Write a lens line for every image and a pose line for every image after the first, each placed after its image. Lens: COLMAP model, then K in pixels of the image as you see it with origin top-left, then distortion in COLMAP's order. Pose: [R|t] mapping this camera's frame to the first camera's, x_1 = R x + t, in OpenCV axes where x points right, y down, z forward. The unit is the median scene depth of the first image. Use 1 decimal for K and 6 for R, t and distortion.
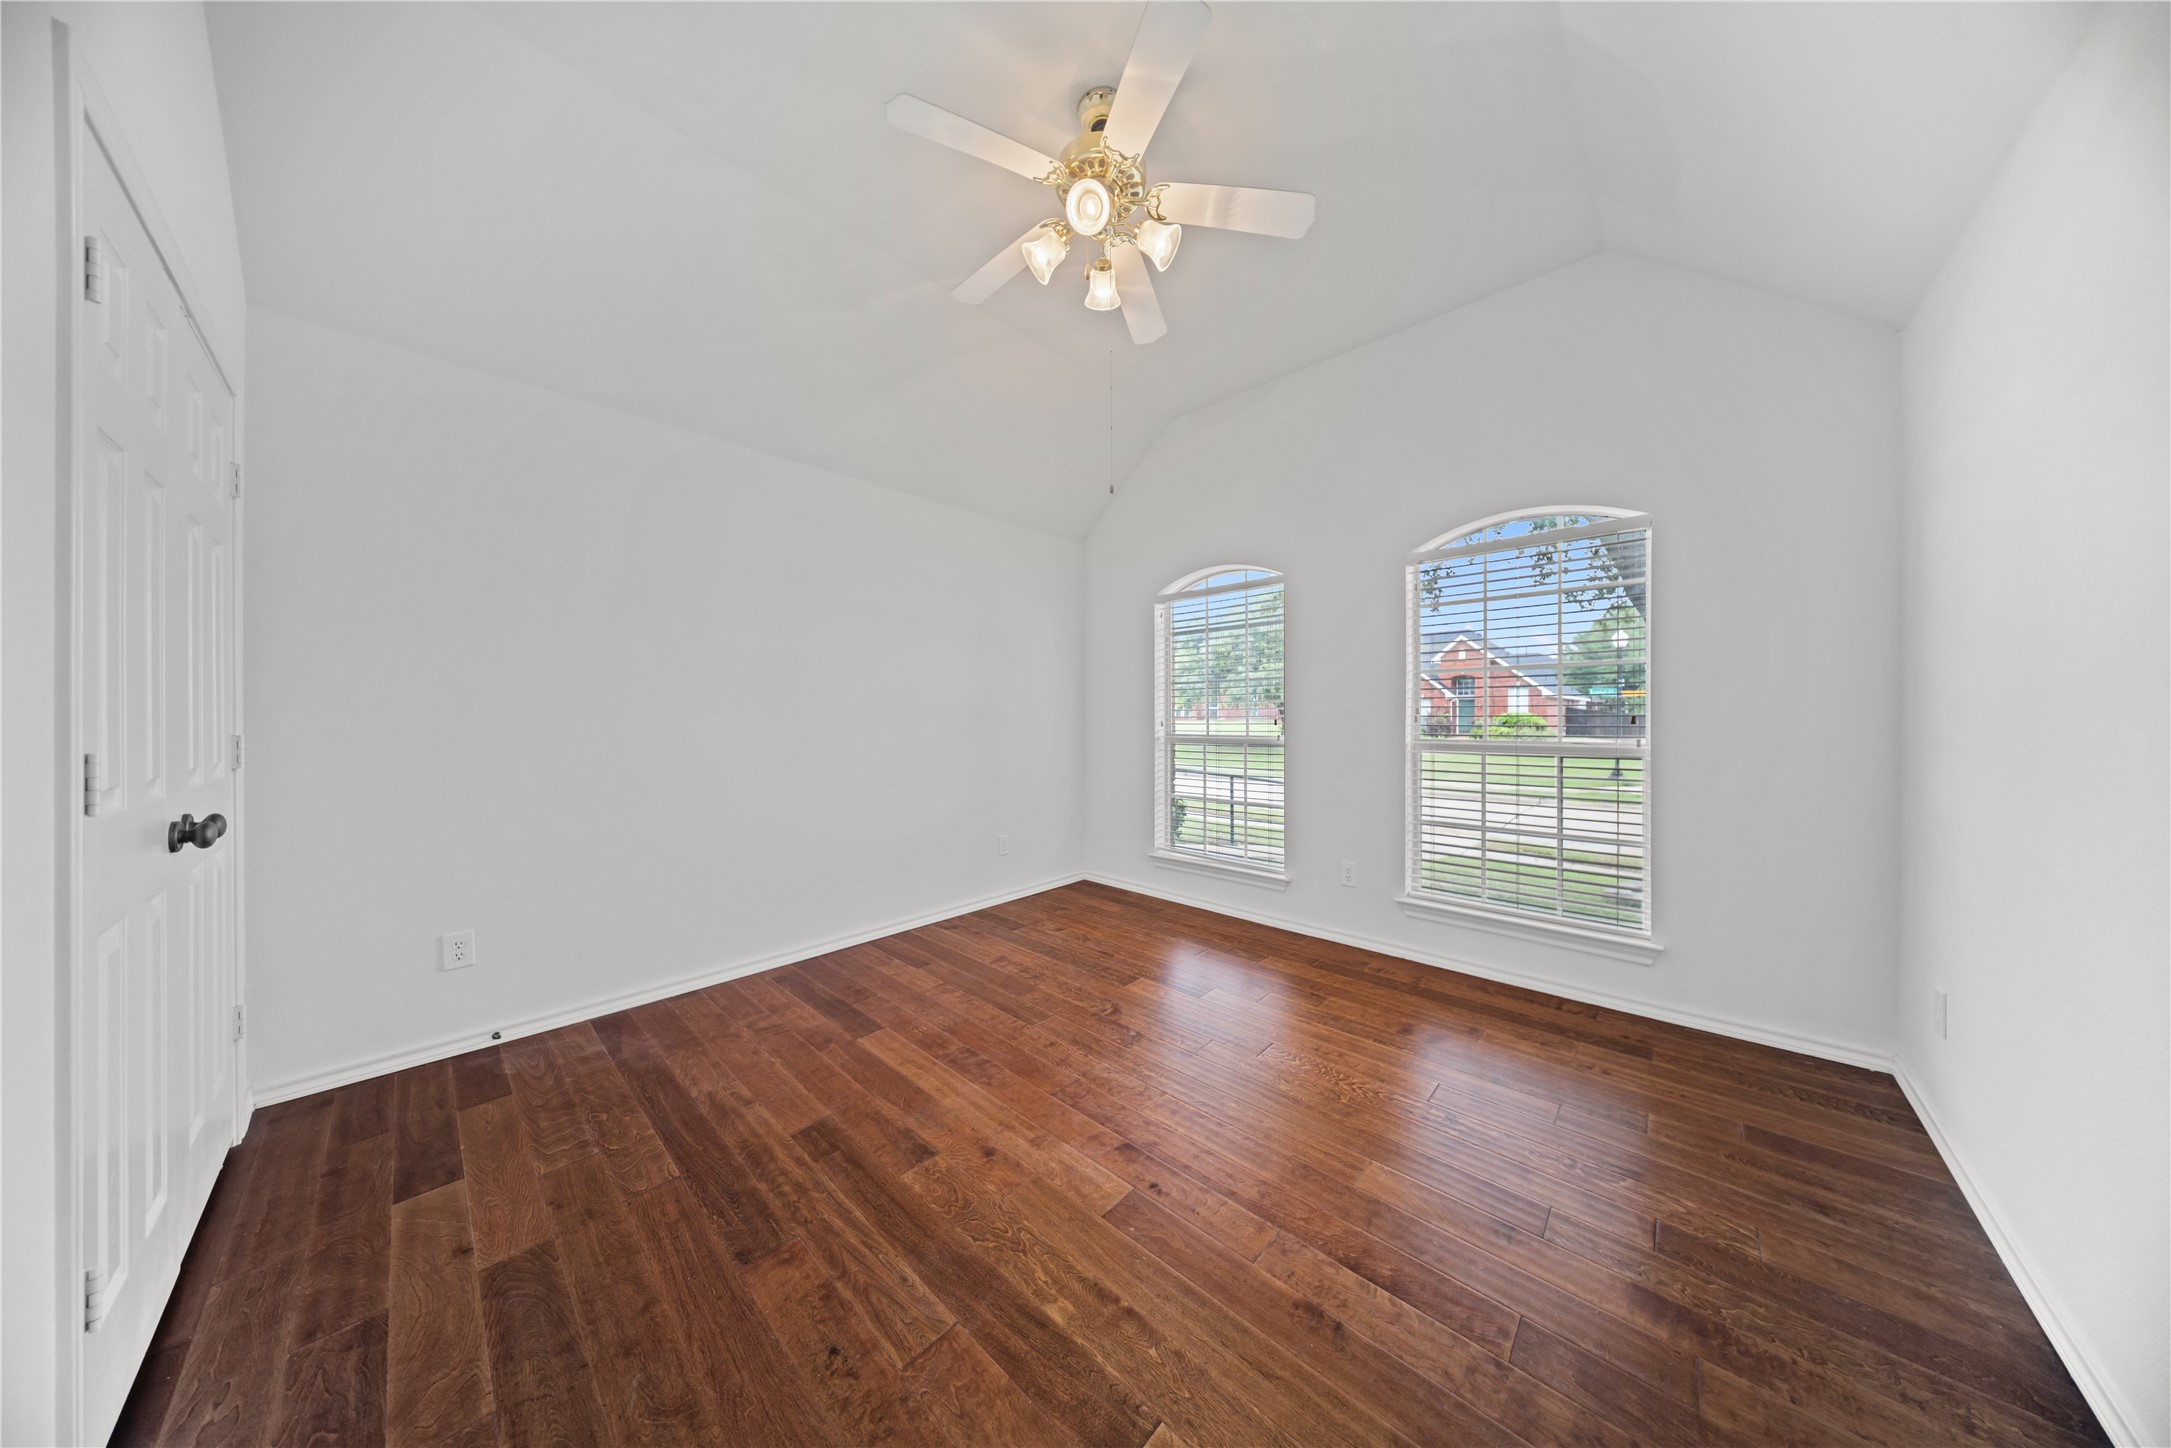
lens RADIAL K [[636.6, 0, 1091.2], [0, 636.6, 716.2], [0, 0, 1]] dist [0.000436, -0.001795]
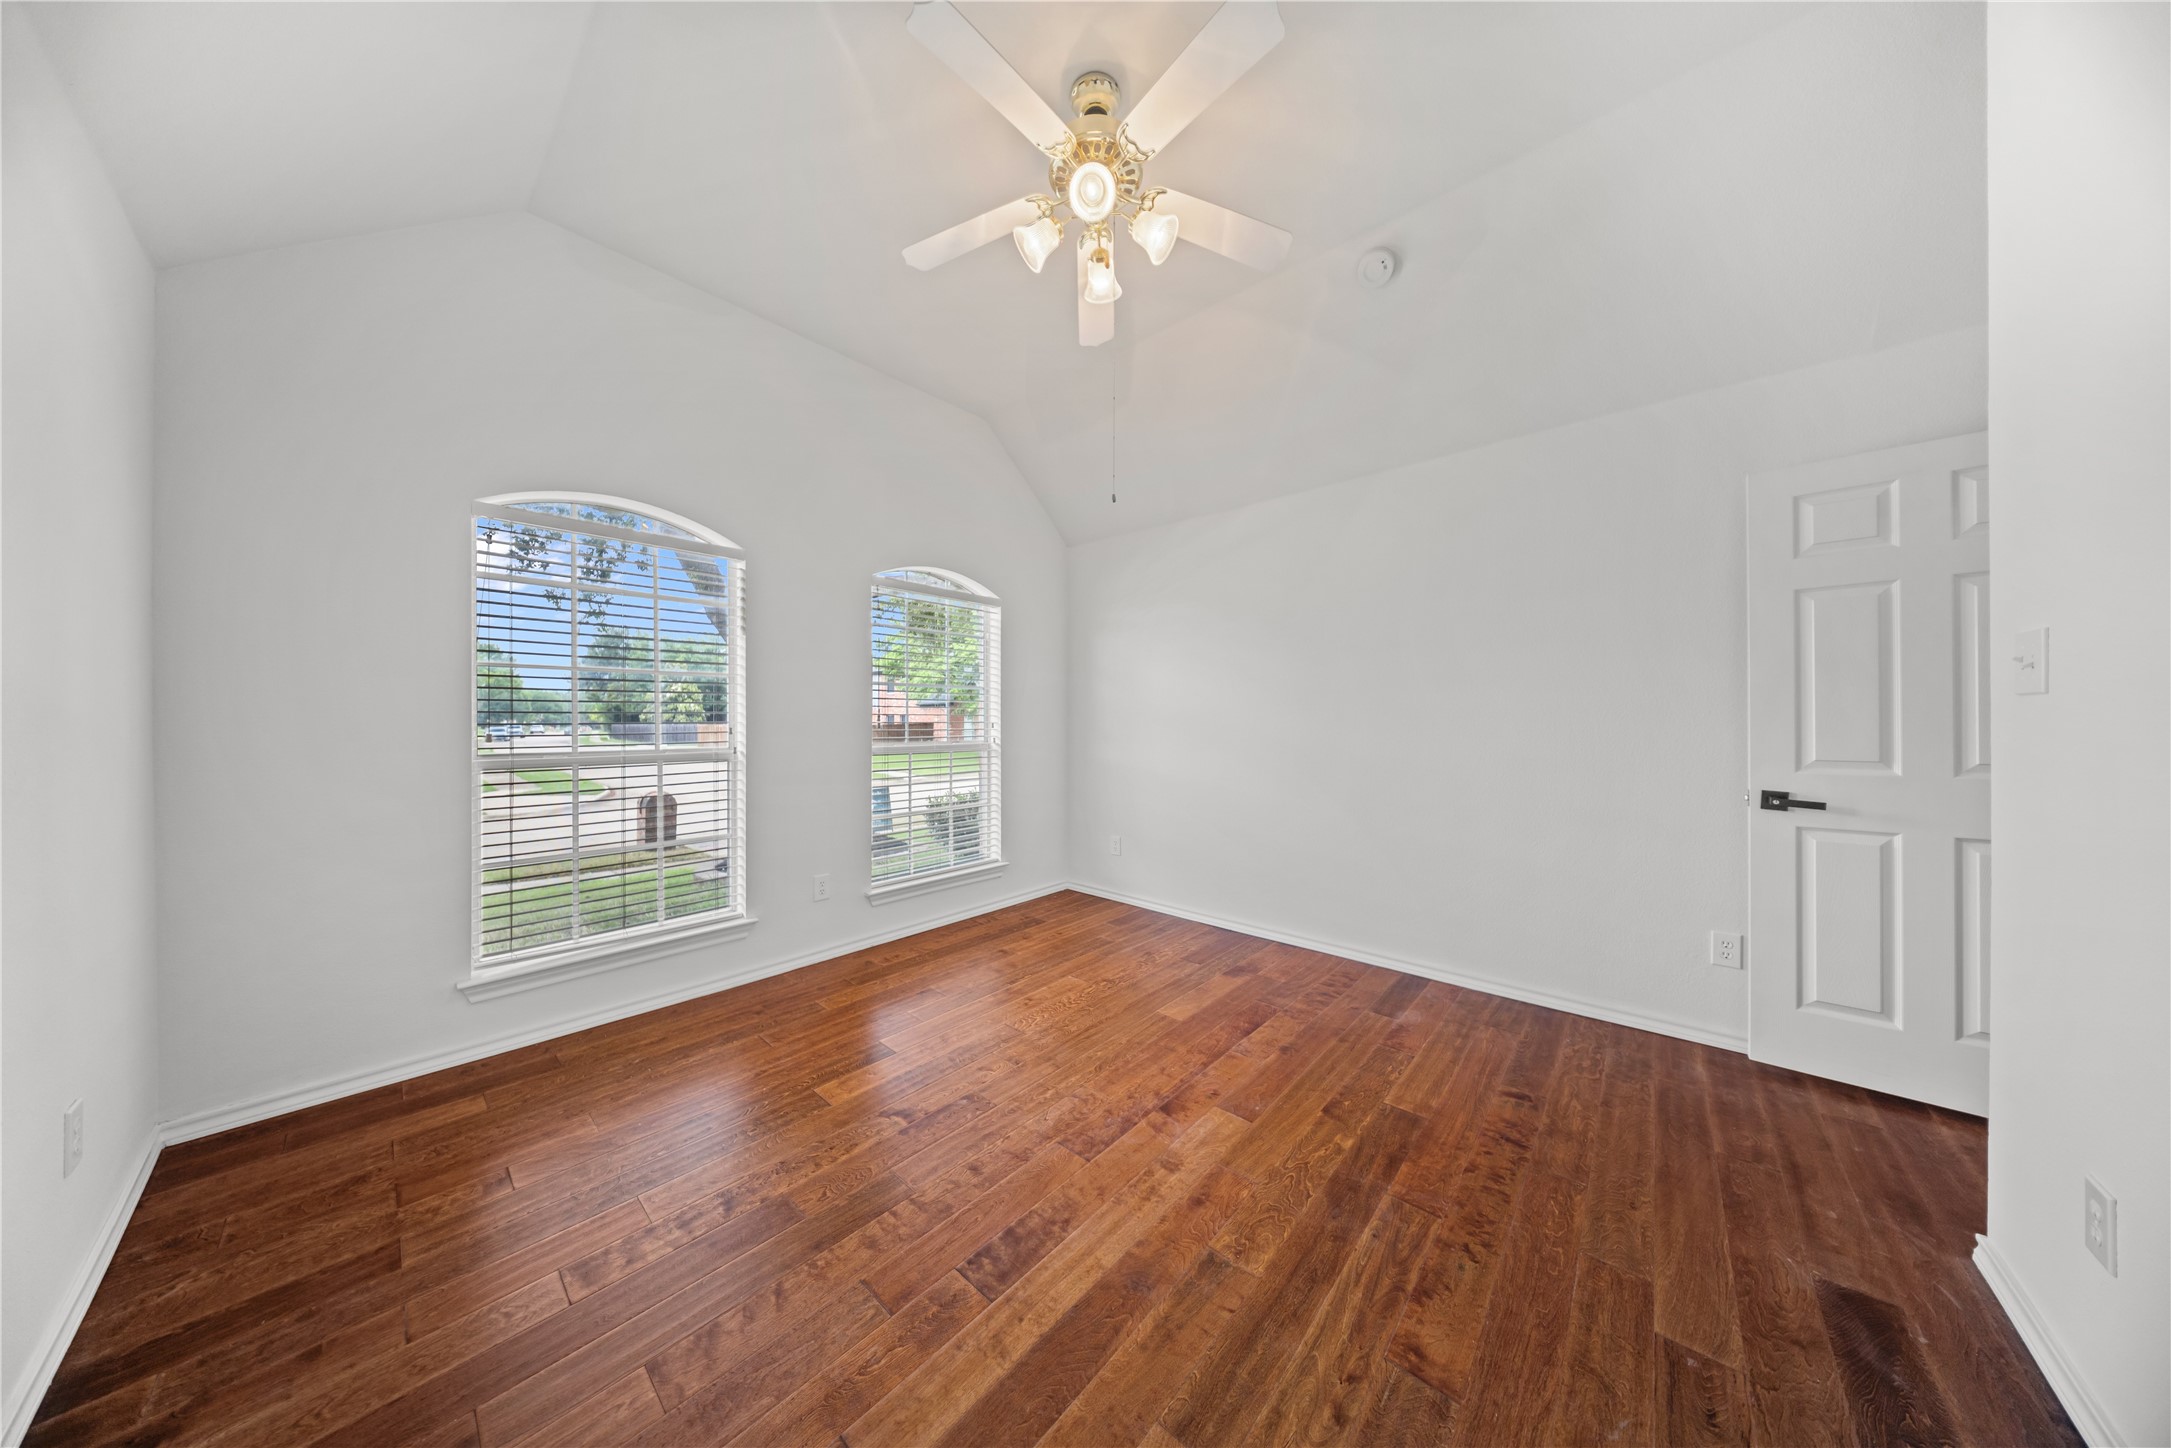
lens RADIAL K [[636.6, 0, 1091.2], [0, 636.6, 716.2], [0, 0, 1]] dist [0.000436, -0.001795]
pose [[-0.023063, 0.002945, 0.999730, -1.217906], [0.003934, 0.999988, -0.002855, -0.008878], [-0.999726, 0.003867, -0.023074, 1.331171]]
